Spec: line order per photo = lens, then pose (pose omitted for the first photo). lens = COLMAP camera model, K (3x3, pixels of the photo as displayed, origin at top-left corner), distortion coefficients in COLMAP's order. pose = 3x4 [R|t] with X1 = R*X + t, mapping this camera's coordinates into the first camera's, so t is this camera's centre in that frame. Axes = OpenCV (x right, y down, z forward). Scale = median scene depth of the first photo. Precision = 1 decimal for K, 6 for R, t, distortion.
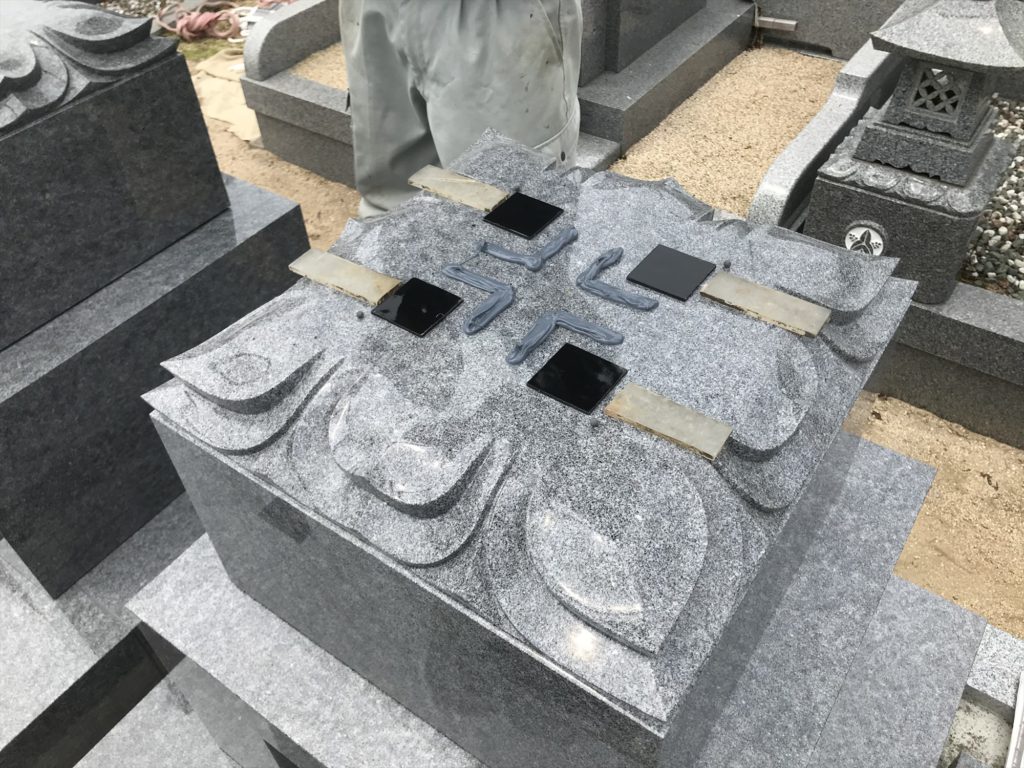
lens RADIAL K [[847.6, 0, 512.0], [0, 847.6, 384.0], [0, 0, 1]] dist [0.019711, -0.011600]
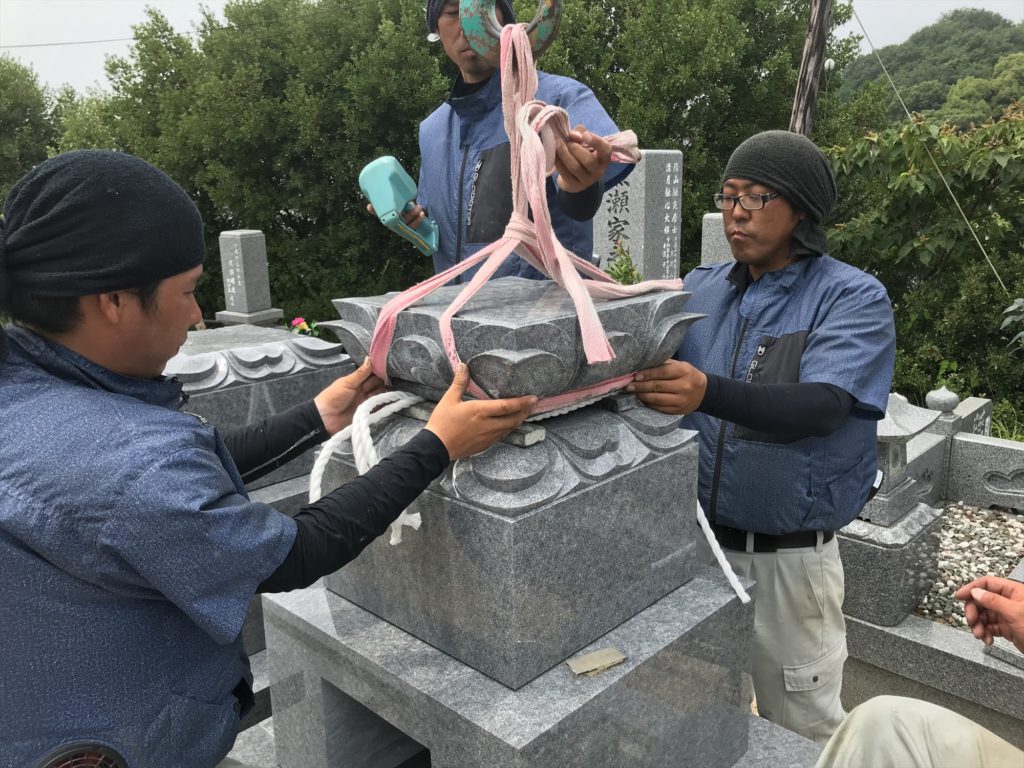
lens RADIAL K [[847.6, 0, 512.0], [0, 847.6, 384.0], [0, 0, 1]] dist [0.019711, -0.011600]
pose [[0.989001, 0.054967, -0.137318, 0.112084], [-0.117862, 0.853784, -0.507110, 0.298476], [0.089366, 0.517717, 0.850872, -0.276403]]
